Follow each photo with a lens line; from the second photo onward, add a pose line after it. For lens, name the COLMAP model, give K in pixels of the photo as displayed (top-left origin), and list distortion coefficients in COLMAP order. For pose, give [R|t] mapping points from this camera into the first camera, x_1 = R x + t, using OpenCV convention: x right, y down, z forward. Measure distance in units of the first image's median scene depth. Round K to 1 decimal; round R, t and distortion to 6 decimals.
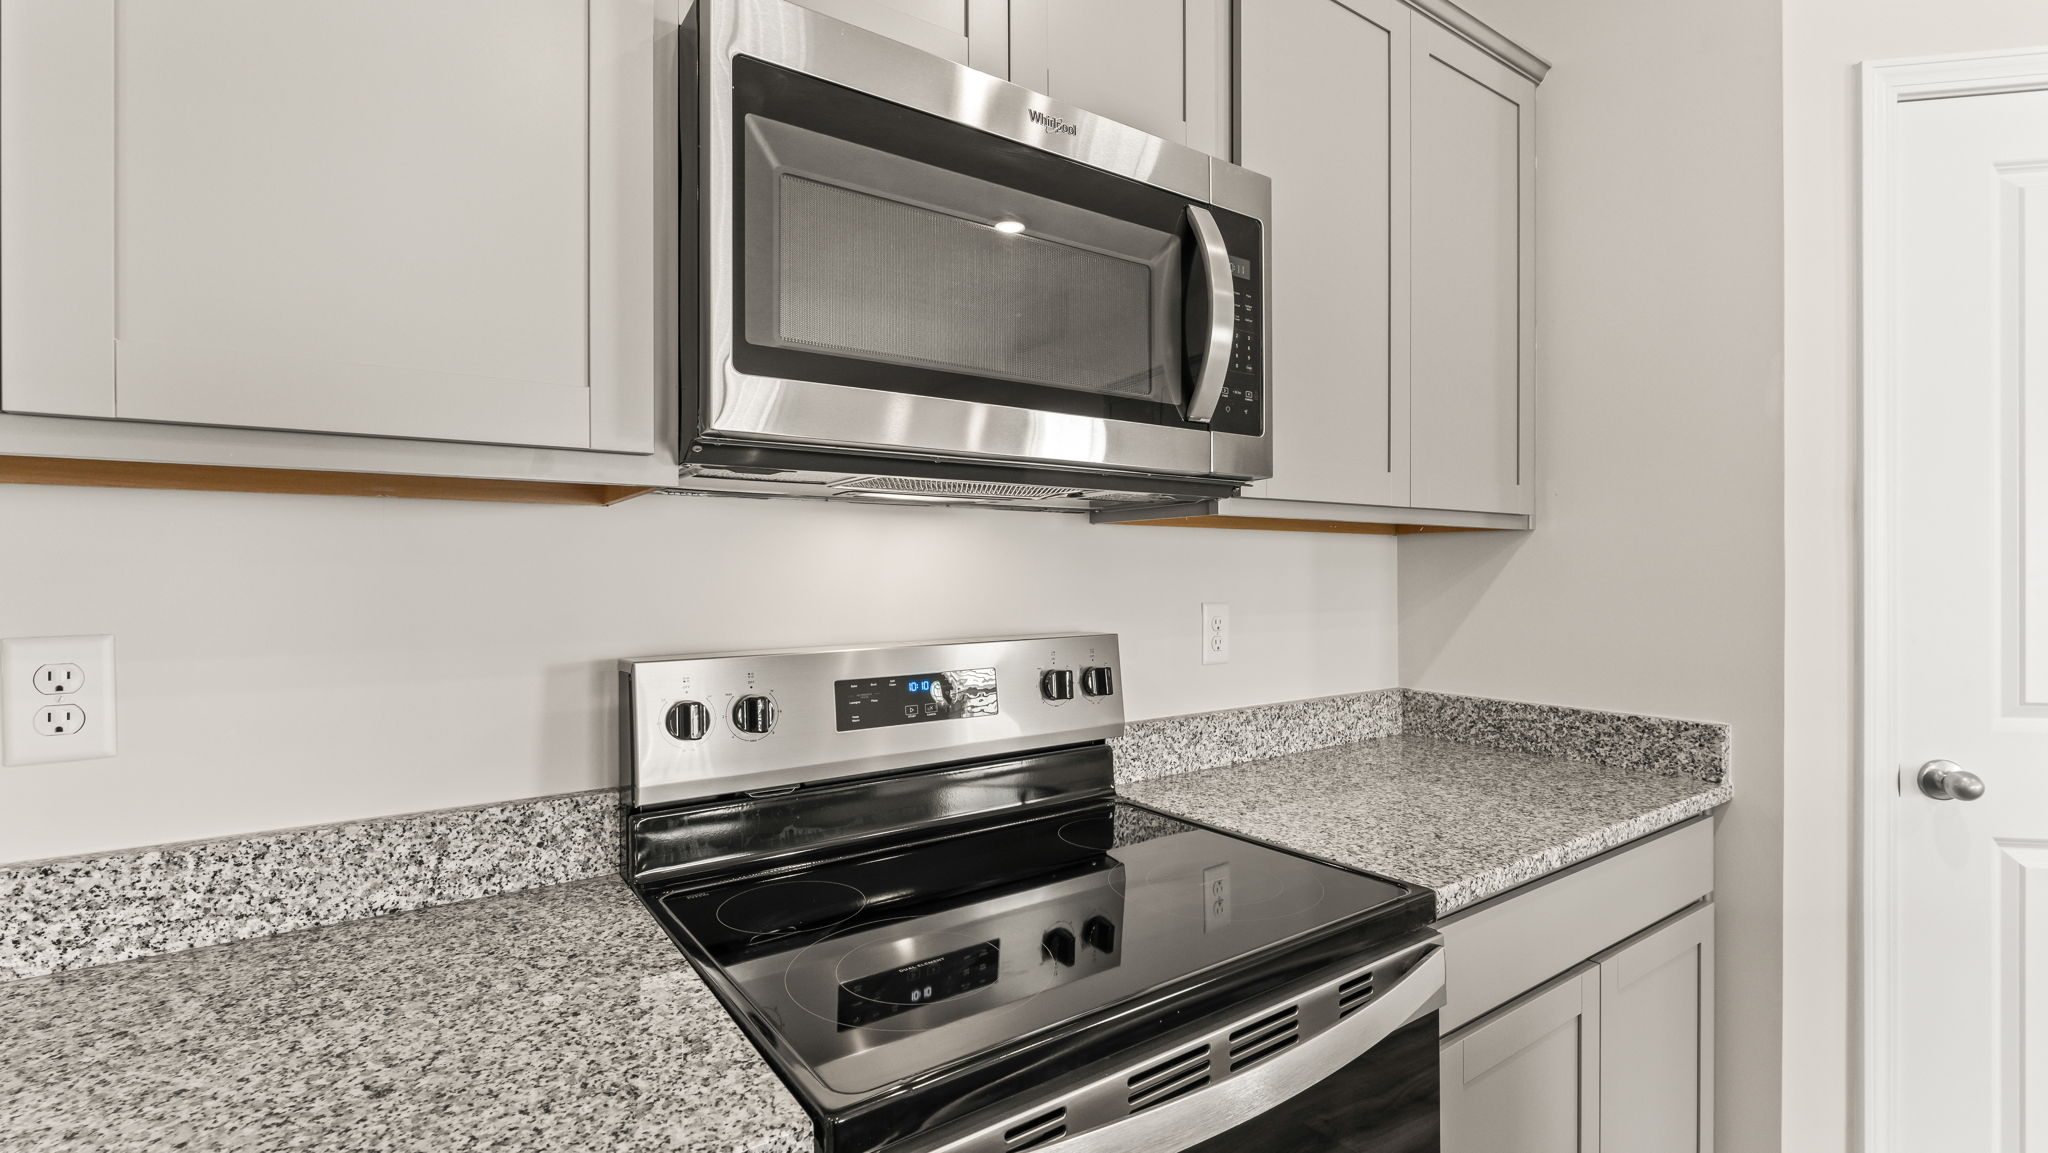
lens RADIAL K [[909.3, 0, 1019.3], [0, 909.3, 575.8], [0, 0, 1]] dist [-0.003244, -0.000480]
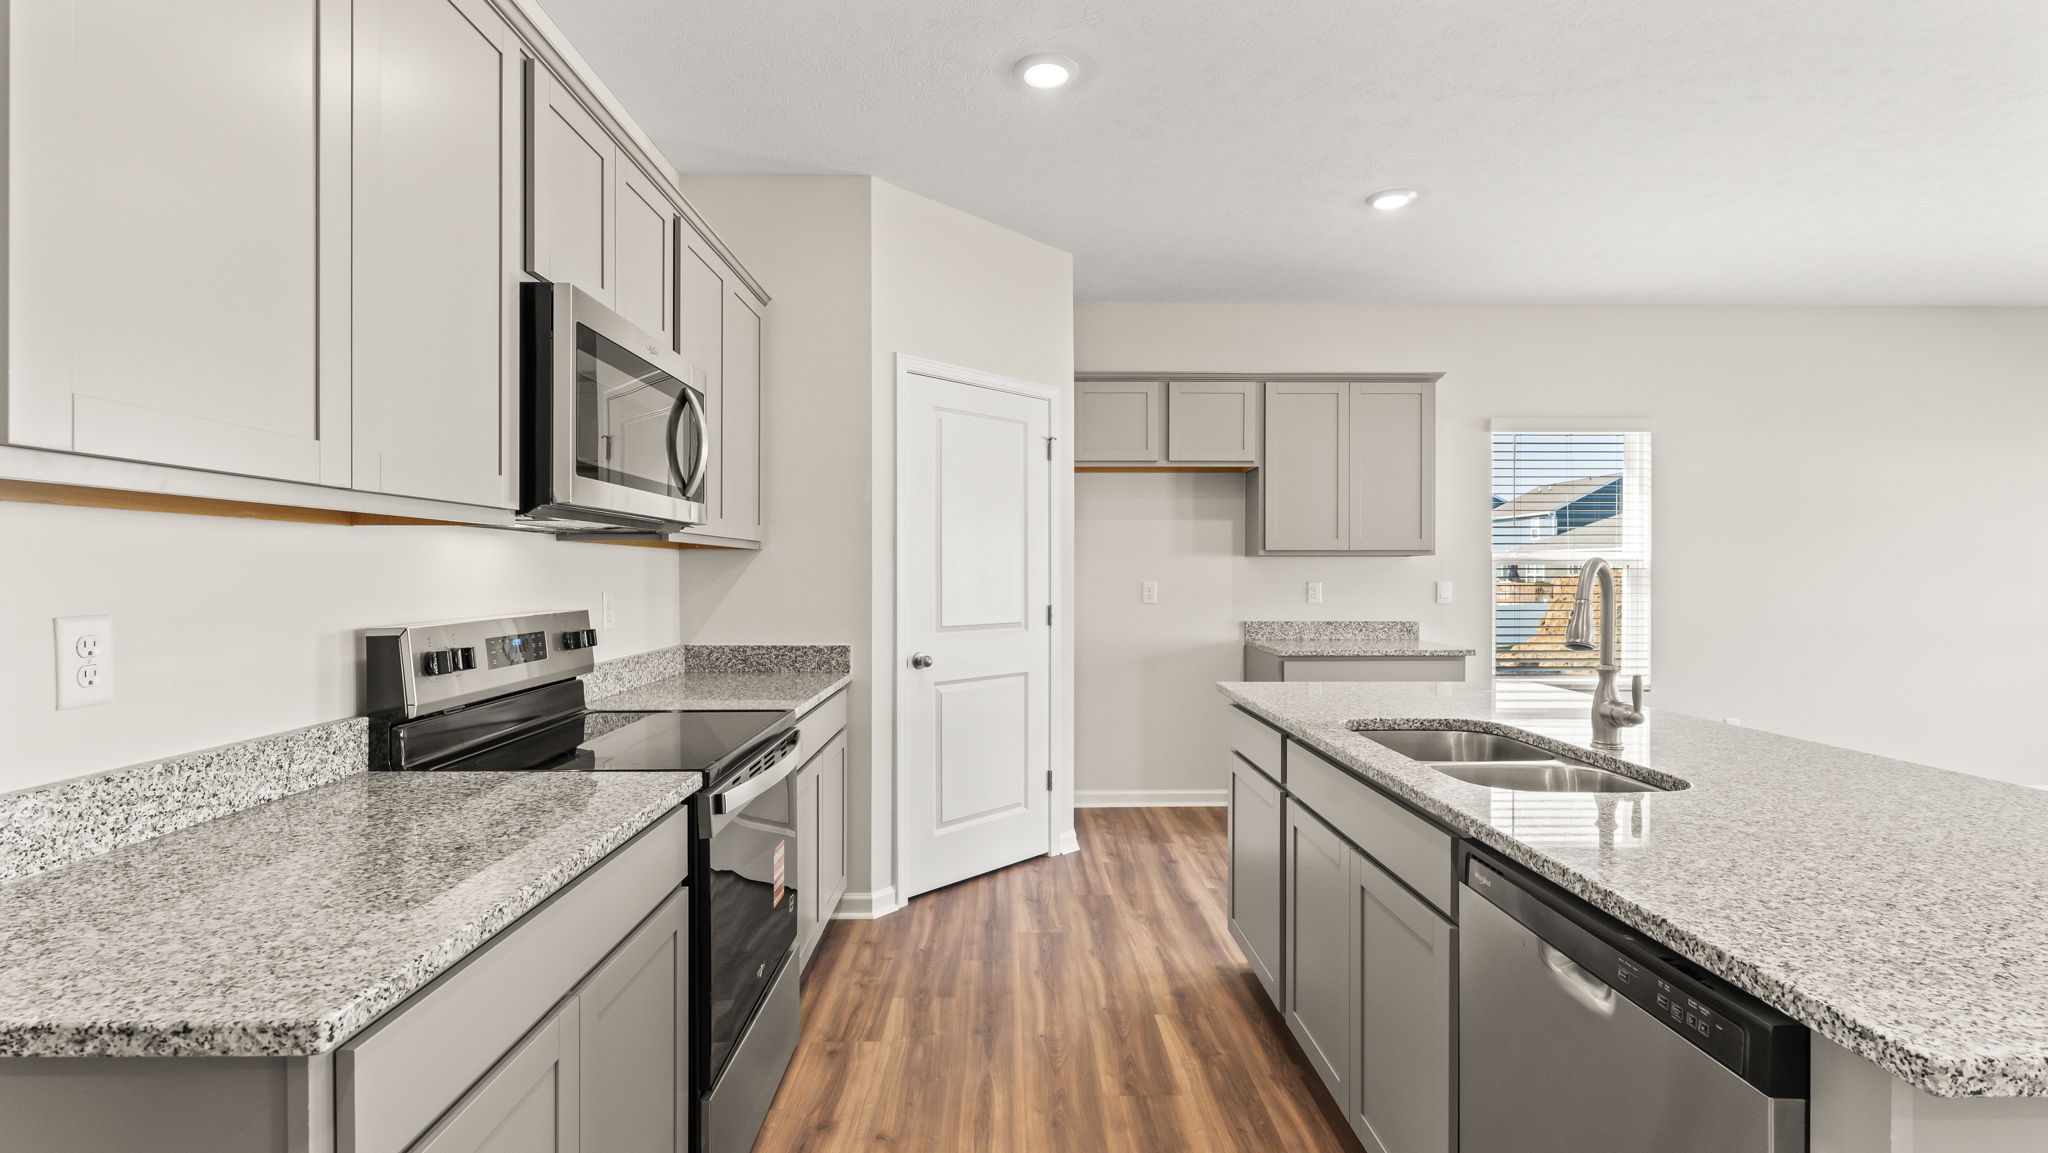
lens RADIAL K [[909.3, 0, 1019.3], [0, 909.3, 575.8], [0, 0, 1]] dist [-0.003244, -0.000480]
pose [[0.558520, 0.001115, 0.829490, -1.141364], [-0.000833, 0.999999, -0.000783, 0.004477], [-0.829491, -0.000254, 0.558520, -0.773039]]
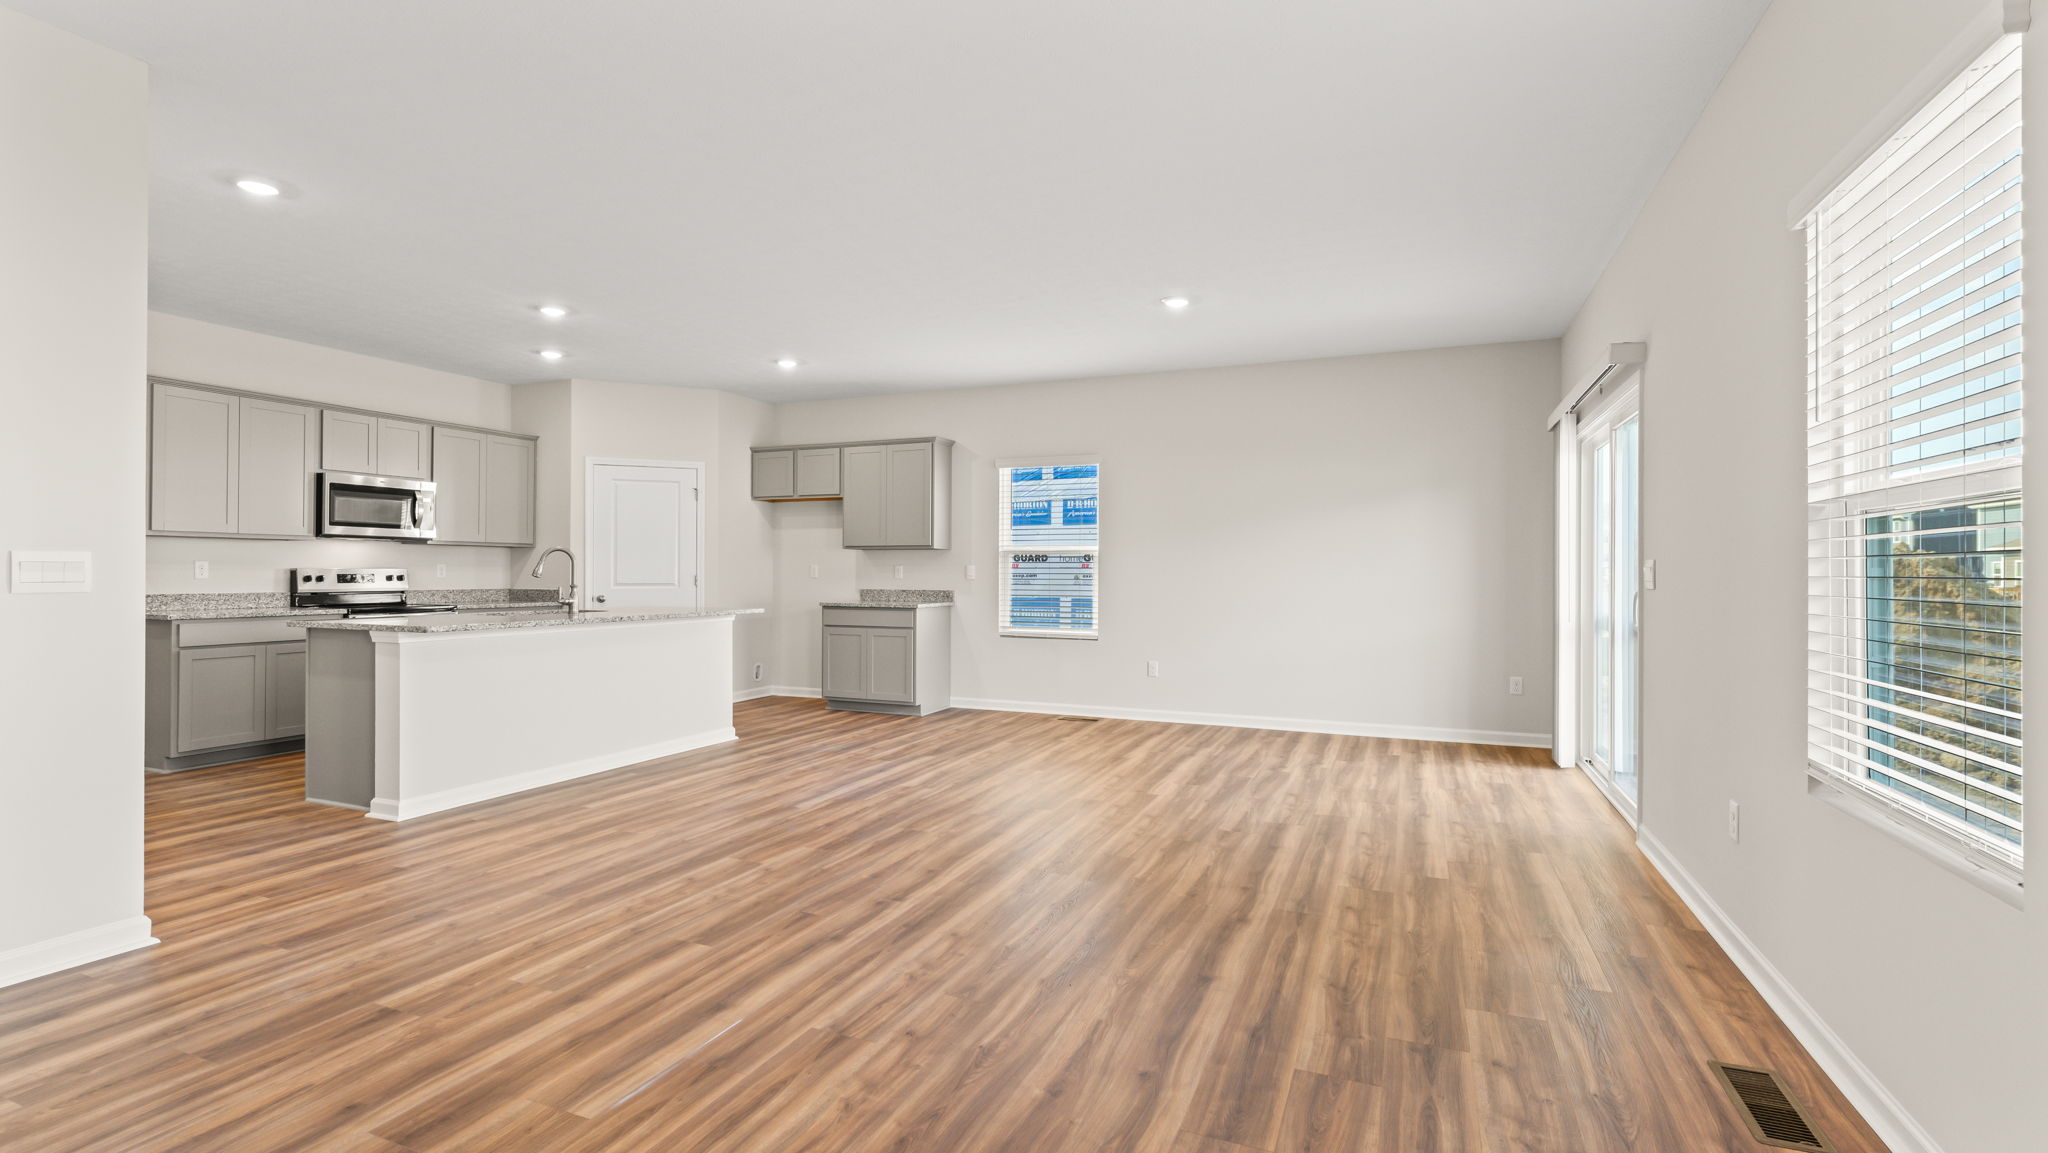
lens RADIAL K [[914.6, 0, 1021.7], [0, 914.6, 567.9], [0, 0, 1]] dist [-0.002289, -0.000305]
pose [[0.844723, 0.009769, 0.535115, 0.366120], [-0.006819, 0.999949, -0.007490, 0.103154], [-0.535161, 0.002679, 0.844746, -6.418831]]
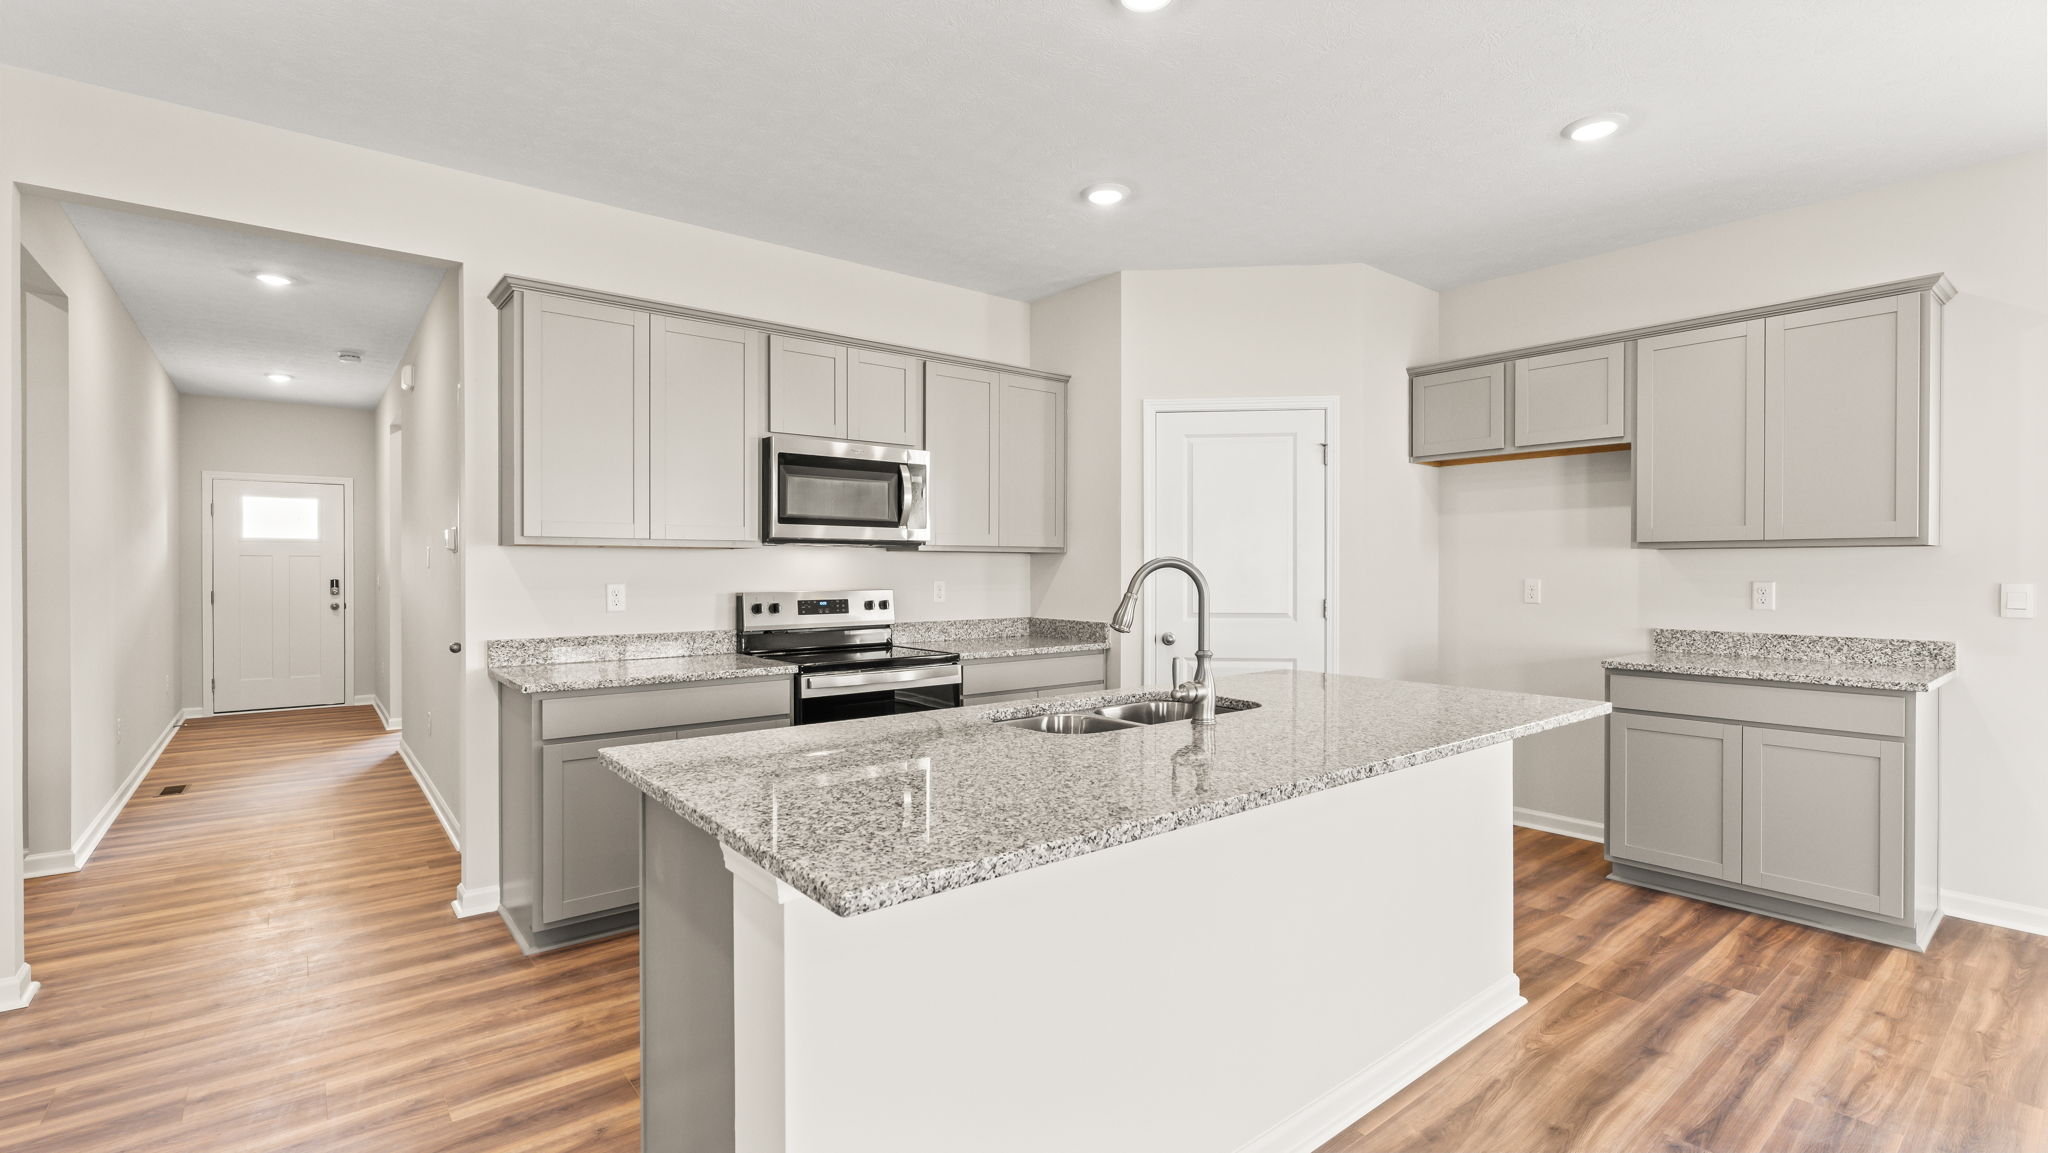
lens RADIAL K [[909.3, 0, 1019.3], [0, 909.3, 575.8], [0, 0, 1]] dist [-0.003244, -0.000480]
pose [[0.997426, 0.003567, 0.071616, 0.426633], [-0.004101, 0.999965, 0.007313, -0.006211], [-0.071587, -0.007588, 0.997405, -2.748069]]
